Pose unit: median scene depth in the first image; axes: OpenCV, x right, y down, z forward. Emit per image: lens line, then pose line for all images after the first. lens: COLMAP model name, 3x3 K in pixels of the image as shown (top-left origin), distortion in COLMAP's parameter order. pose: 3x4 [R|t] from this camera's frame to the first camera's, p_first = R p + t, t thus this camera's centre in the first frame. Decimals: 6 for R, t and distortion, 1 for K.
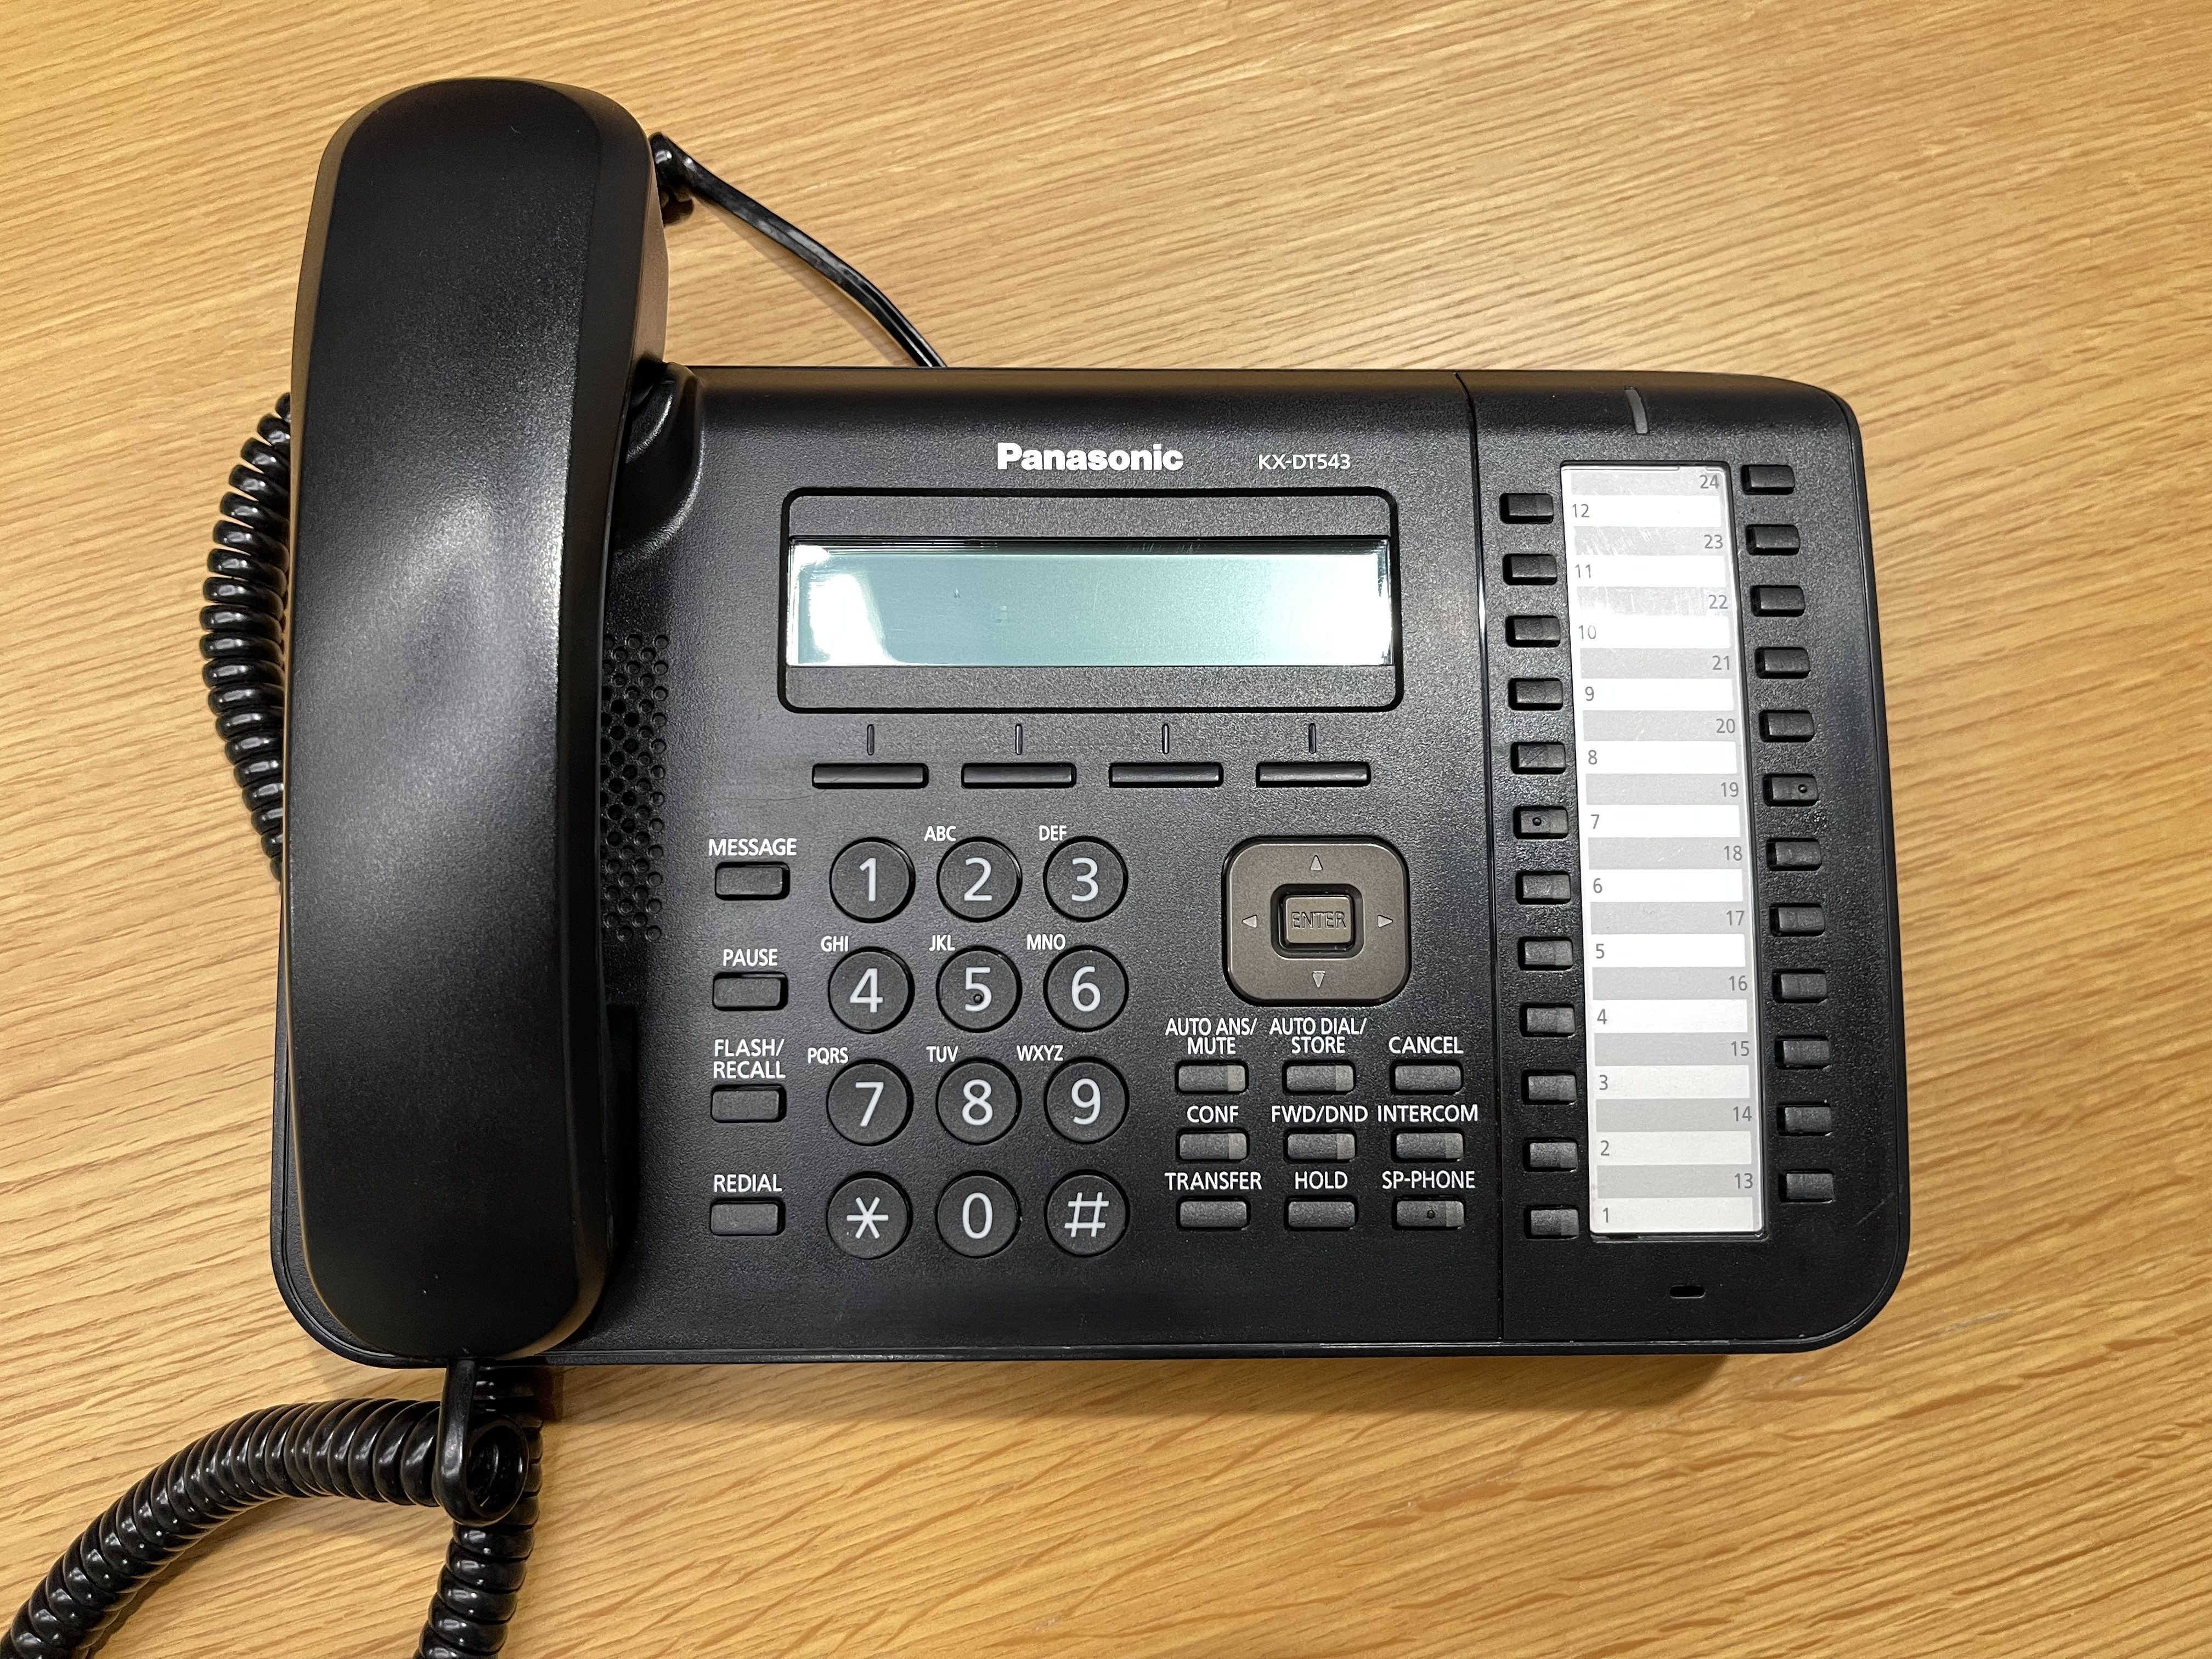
lens RADIAL K [[1738.4, 0, 1106.0], [0, 1738.4, 829.5], [0, 0, 1]] dist [0.093972, -0.171758]
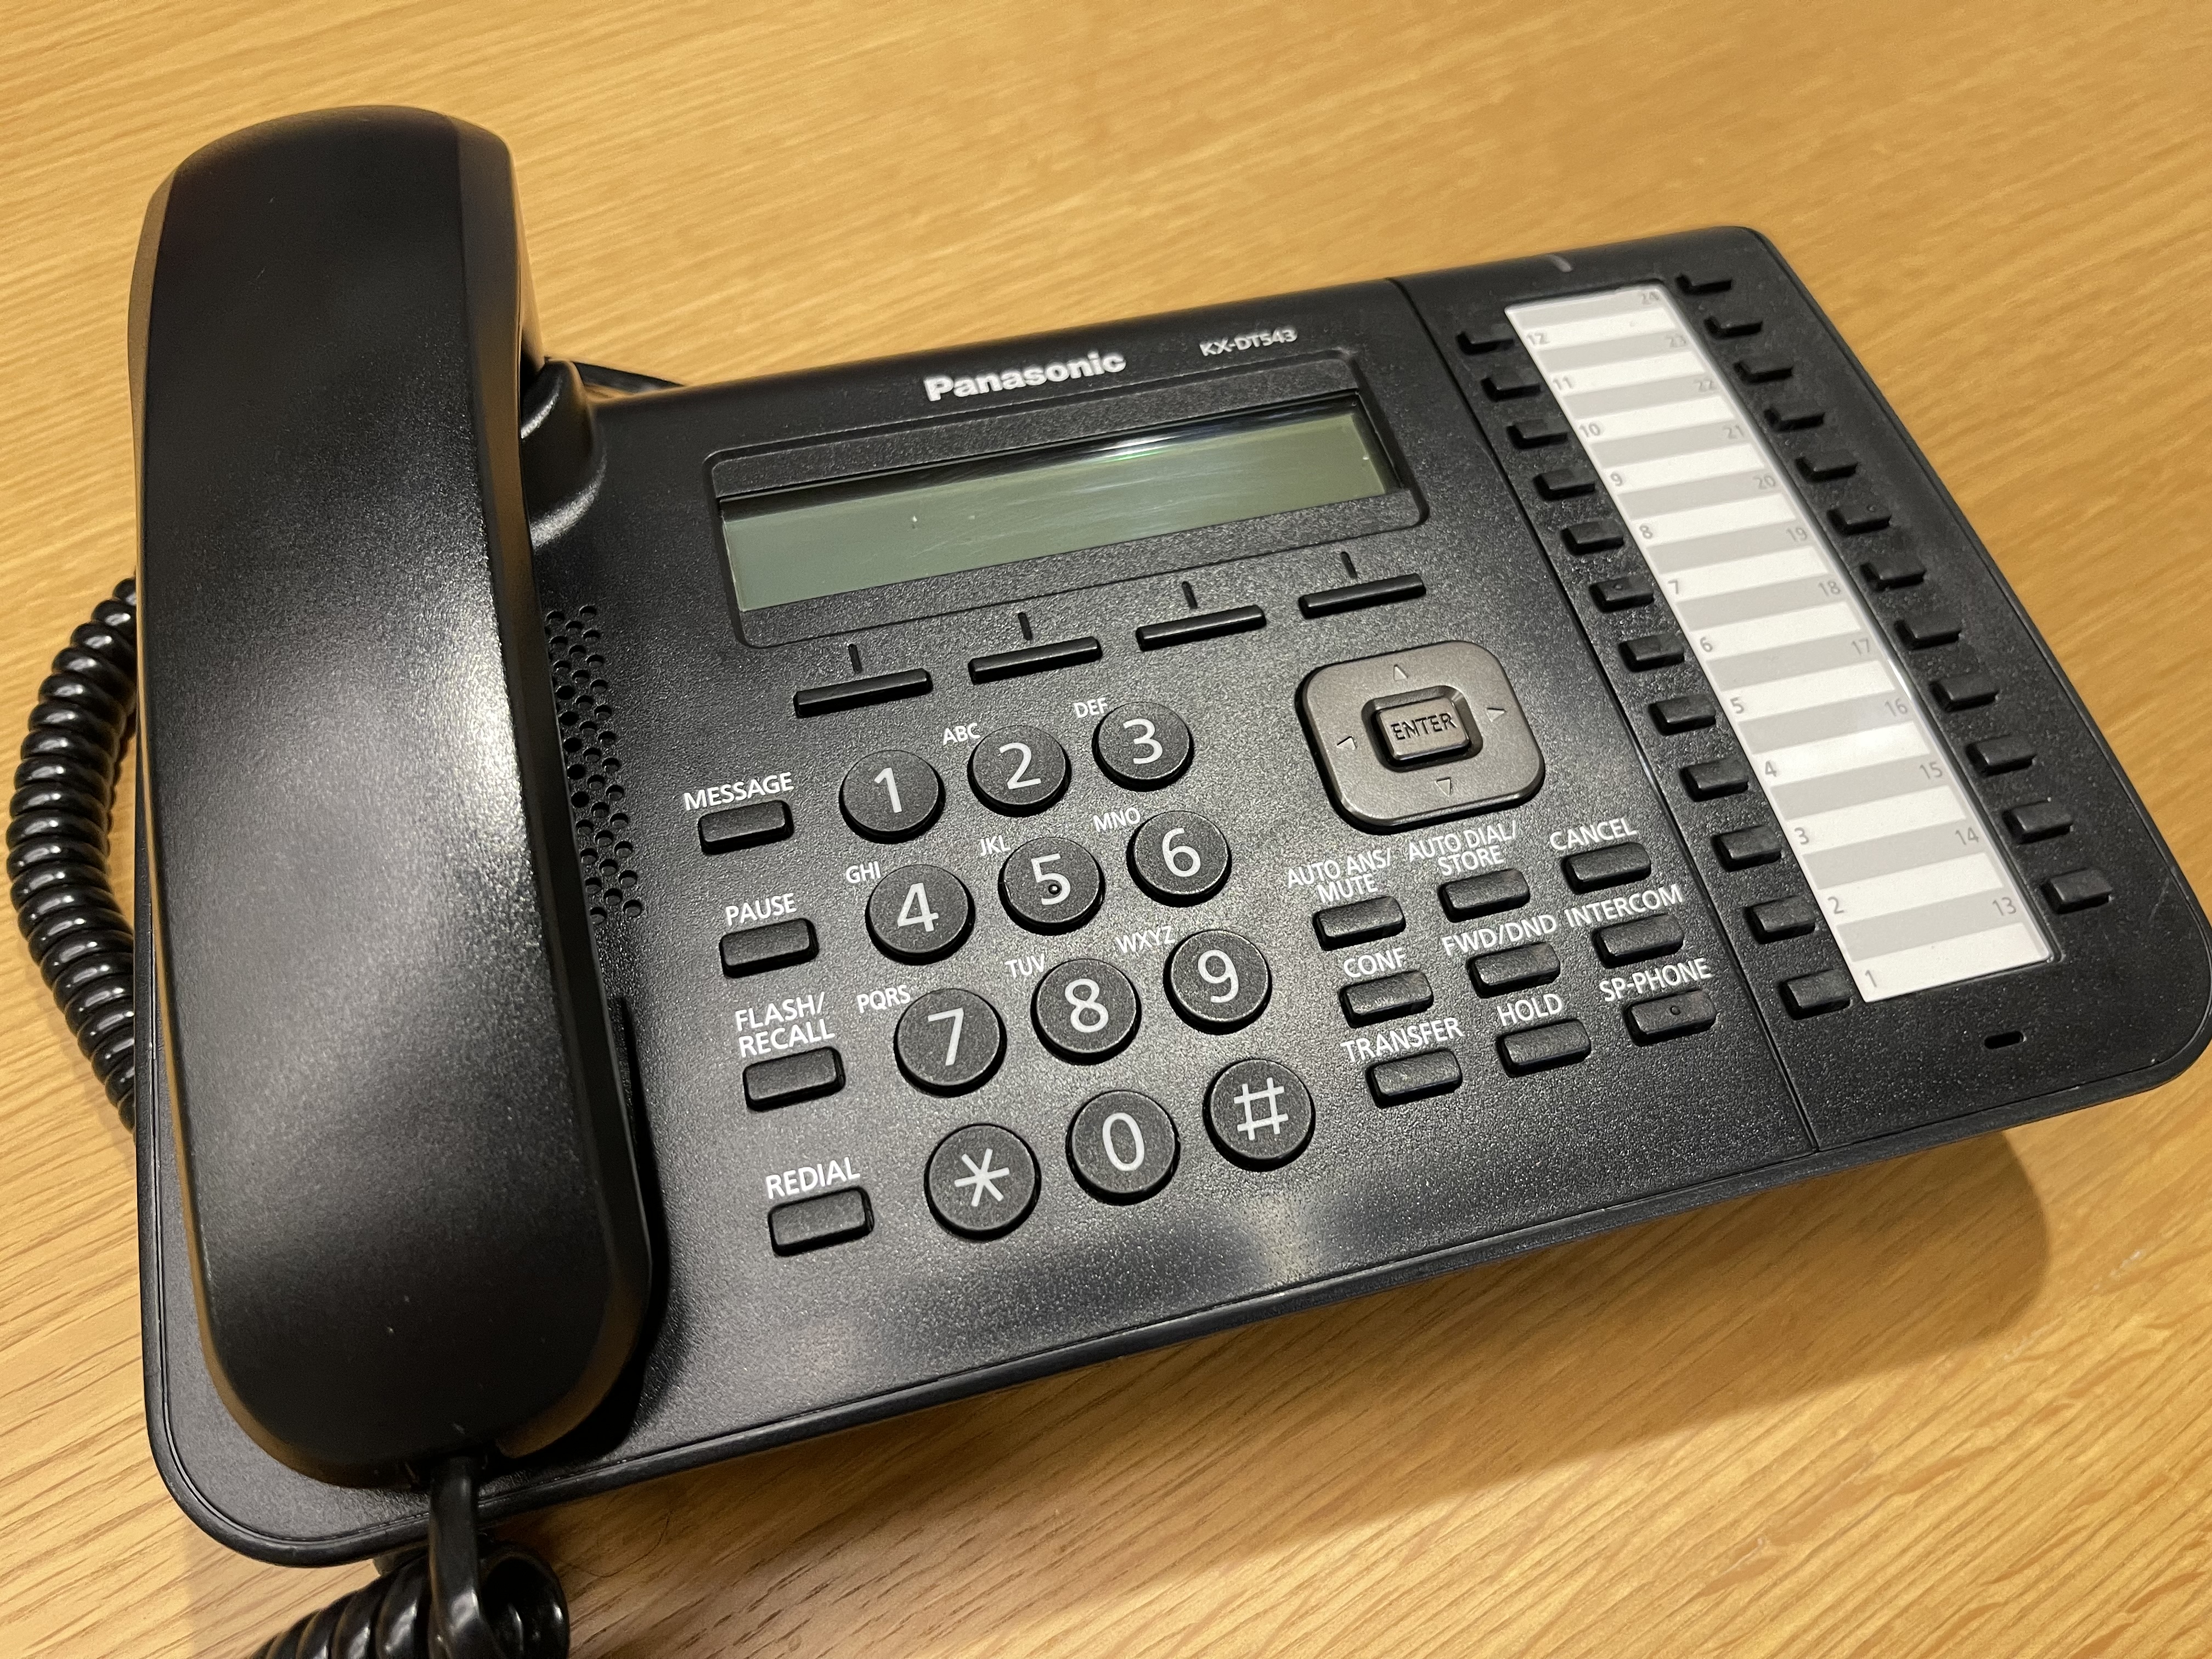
lens RADIAL K [[1738.4, 0, 1106.0], [0, 1738.4, 829.5], [0, 0, 1]] dist [0.093972, -0.171758]
pose [[0.967019, -0.207226, 0.148096, -0.161470], [0.248481, 0.895288, -0.369752, 0.369980], [-0.055966, 0.394356, 0.917252, 0.251575]]
